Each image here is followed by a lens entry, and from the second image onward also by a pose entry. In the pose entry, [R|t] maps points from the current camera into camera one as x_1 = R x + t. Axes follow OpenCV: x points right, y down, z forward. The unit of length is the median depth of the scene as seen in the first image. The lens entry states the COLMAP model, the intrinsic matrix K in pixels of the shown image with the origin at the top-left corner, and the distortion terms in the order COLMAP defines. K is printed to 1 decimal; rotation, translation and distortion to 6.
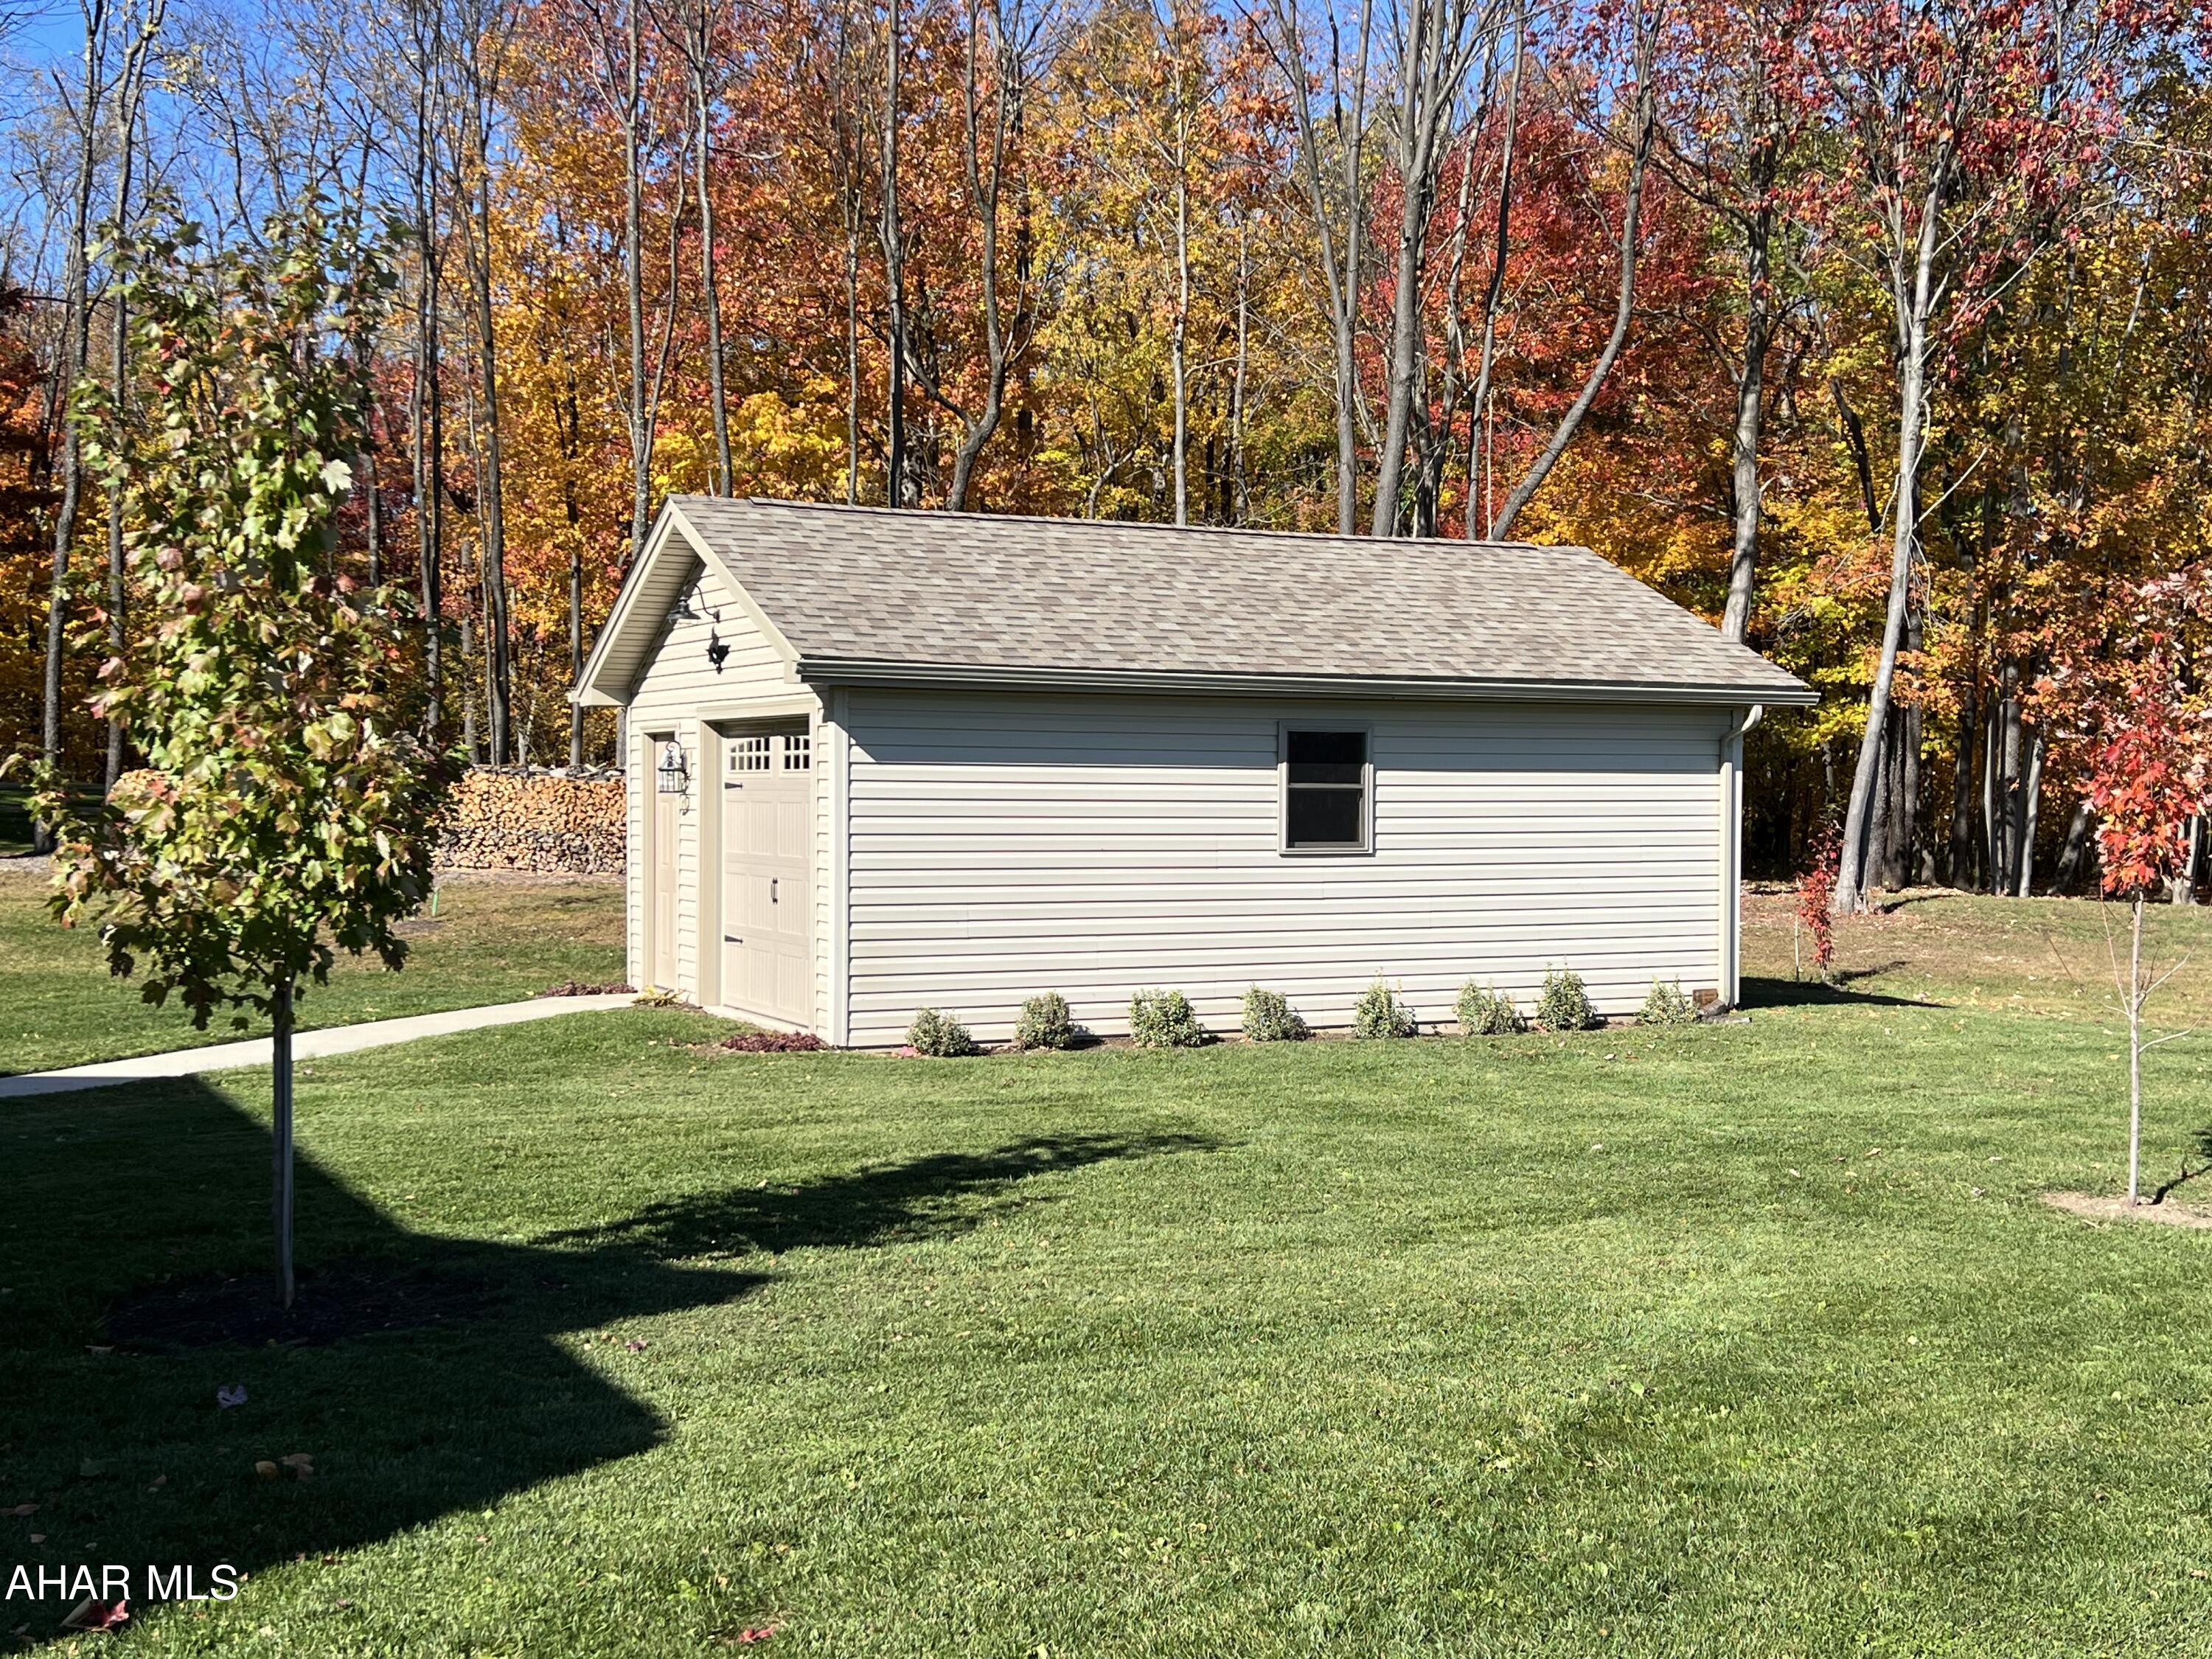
lens RADIAL K [[2451.5, 0, 1105.4], [0, 2451.5, 827.0], [0, 0, 1]] dist [-0.002599, 0.000000]
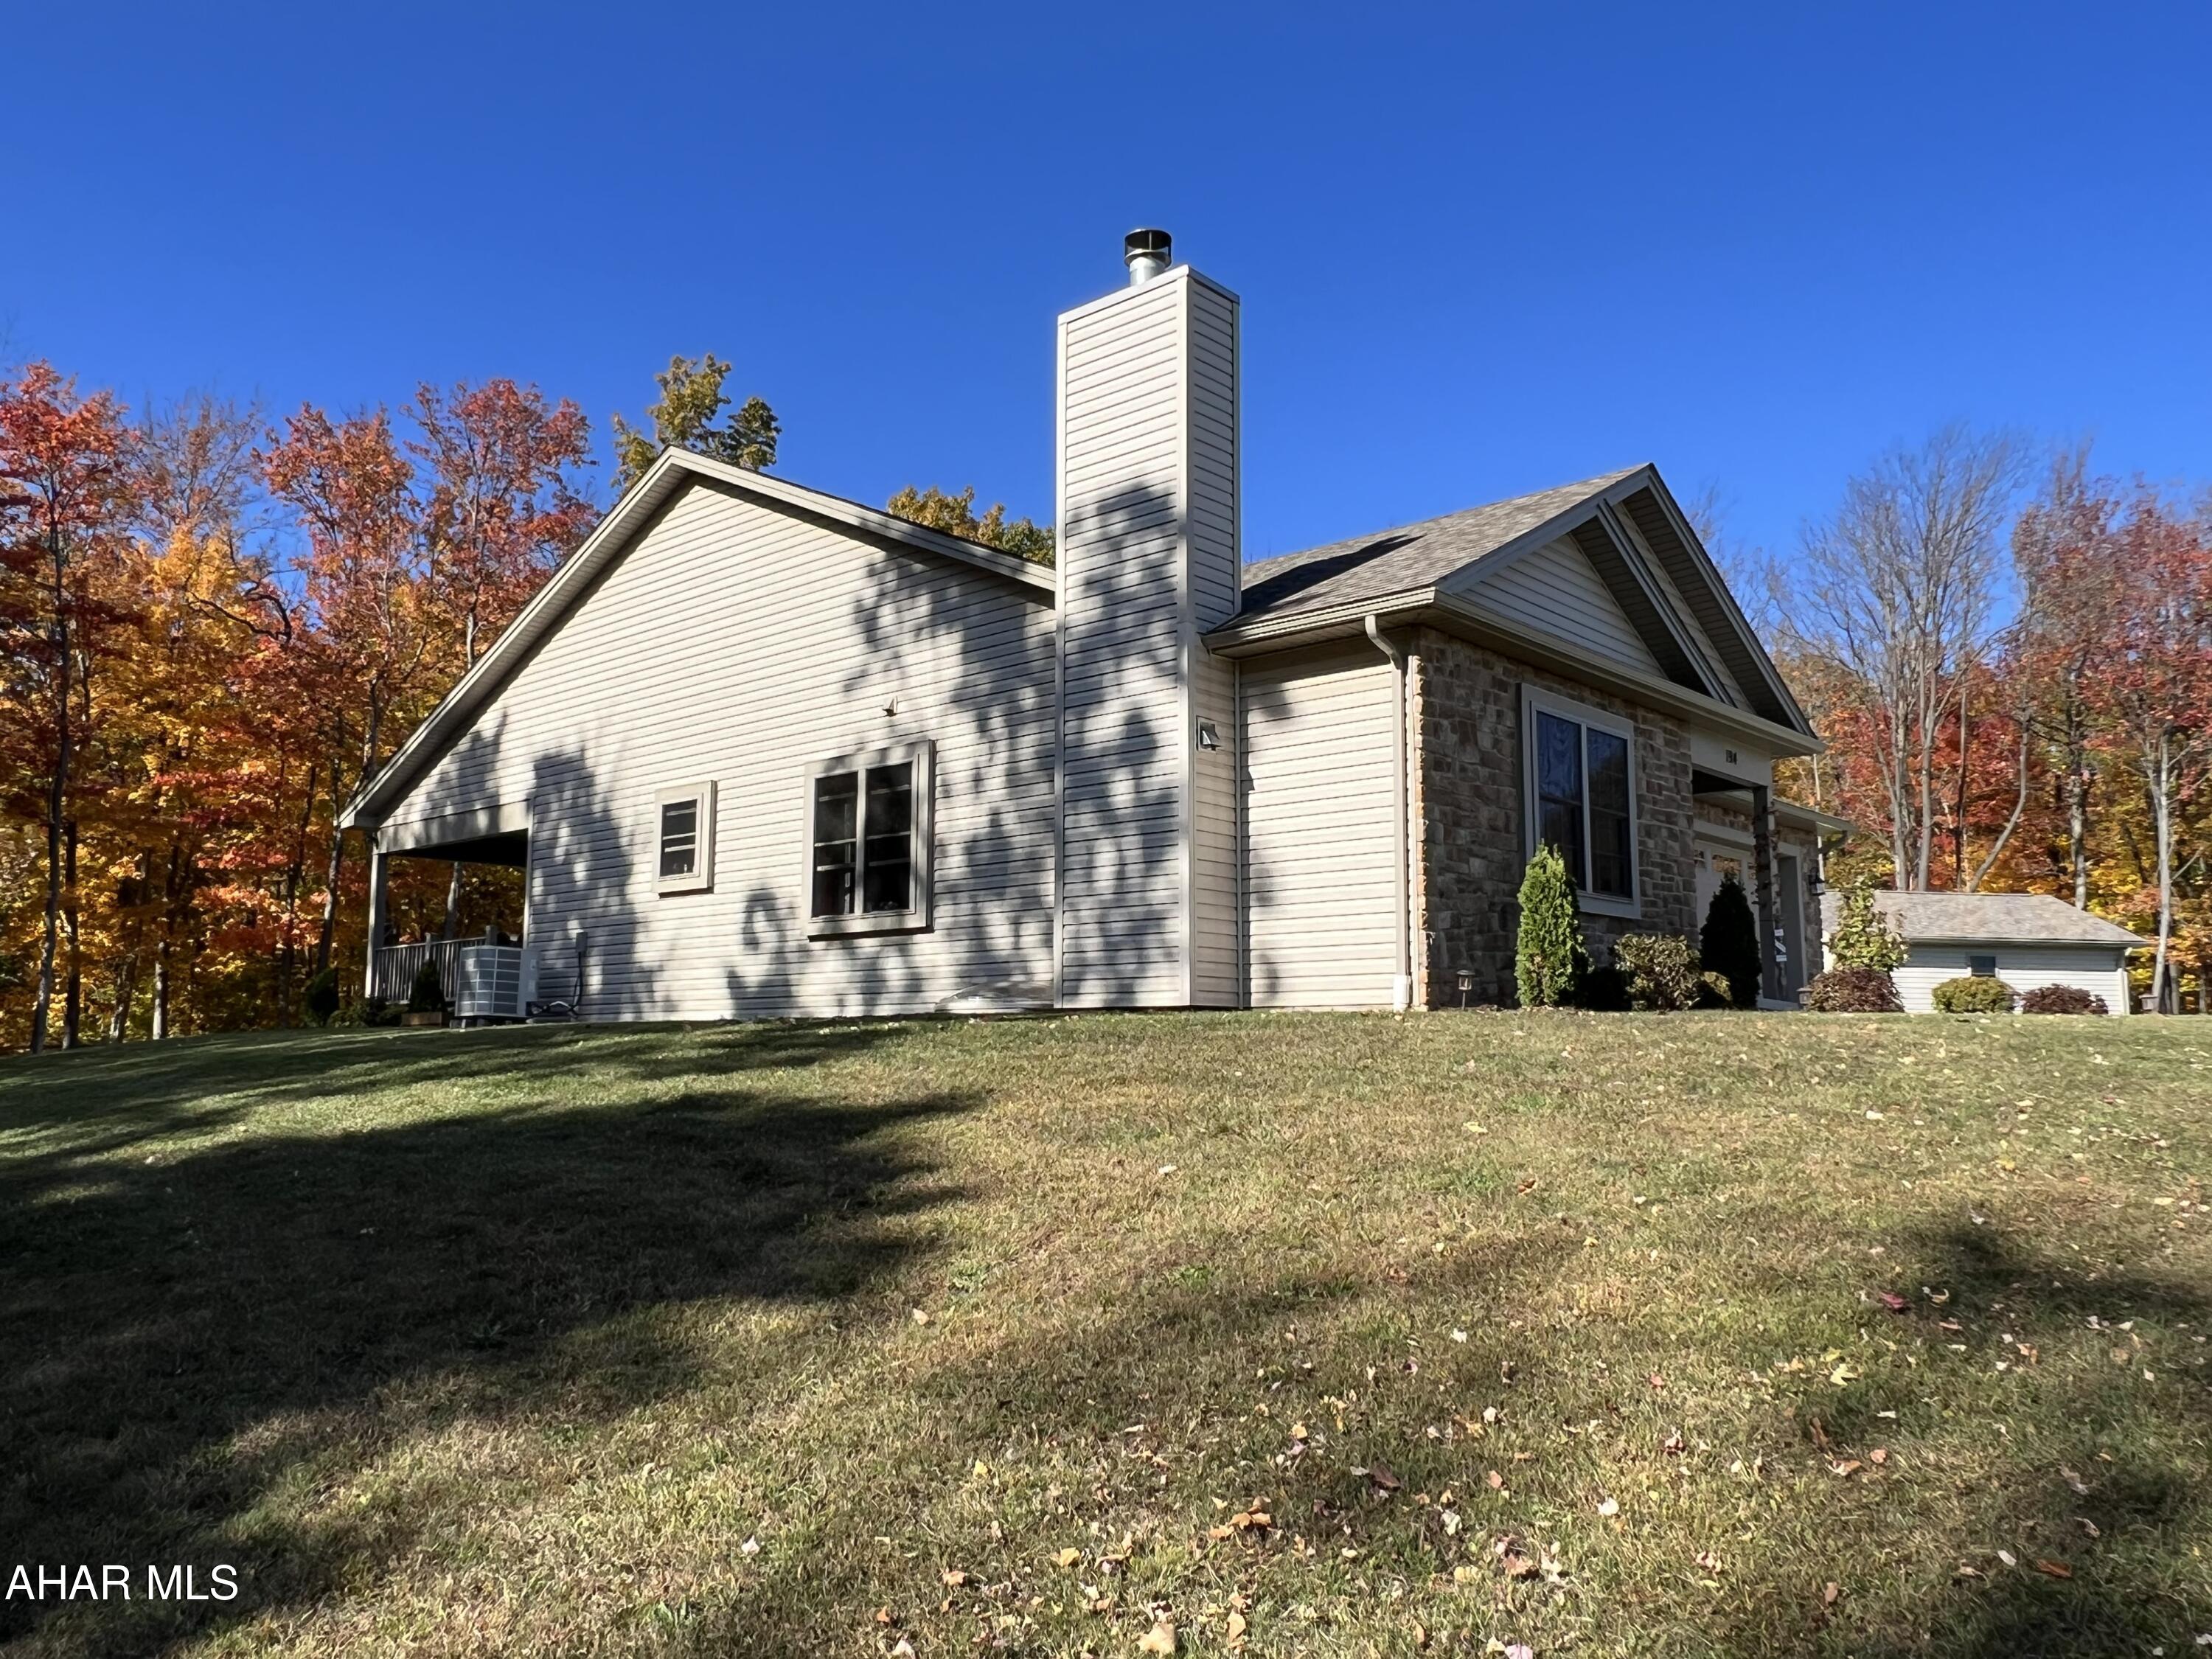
lens RADIAL K [[1681.6, 0, 1107.5], [0, 1681.6, 837.1], [0, 0, 1]] dist [-0.004779, -0.007104]
pose [[0.968555, -0.038268, -0.245837, -0.227015], [-0.001320, 0.987295, -0.158890, 0.079196], [0.248794, 0.154218, 0.956200, -0.695957]]
